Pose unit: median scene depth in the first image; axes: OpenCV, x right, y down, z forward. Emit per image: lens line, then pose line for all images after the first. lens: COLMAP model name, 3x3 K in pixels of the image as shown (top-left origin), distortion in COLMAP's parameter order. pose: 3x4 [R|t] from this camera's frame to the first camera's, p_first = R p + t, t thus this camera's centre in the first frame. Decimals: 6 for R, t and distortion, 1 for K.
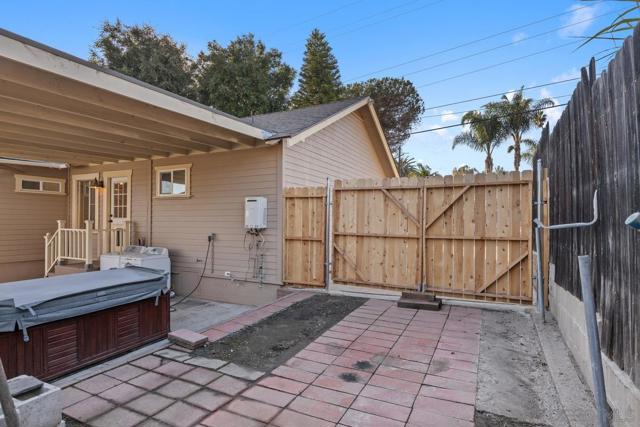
lens RADIAL K [[353.1, 0, 319.8], [0, 353.1, 213.1], [0, 0, 1]] dist [-0.002520, -0.003402]
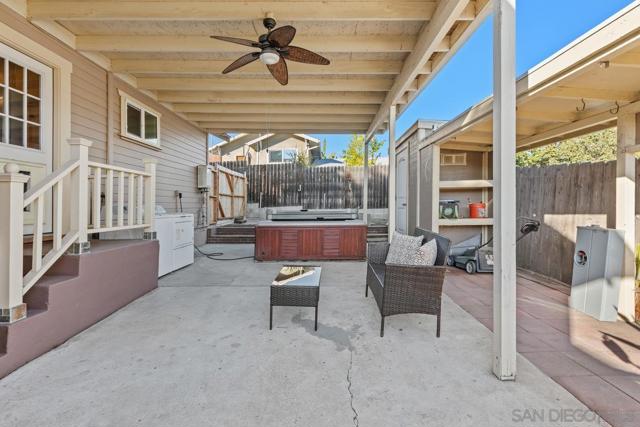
lens RADIAL K [[295.6, 0, 322.6], [0, 295.6, 209.1], [0, 0, 1]] dist [0.004102, -0.000042]
pose [[-0.448596, -0.001838, 0.893733, -1.113802], [-0.008205, 0.999964, -0.002062, 0.094616], [-0.893697, -0.008258, -0.448595, 0.872323]]
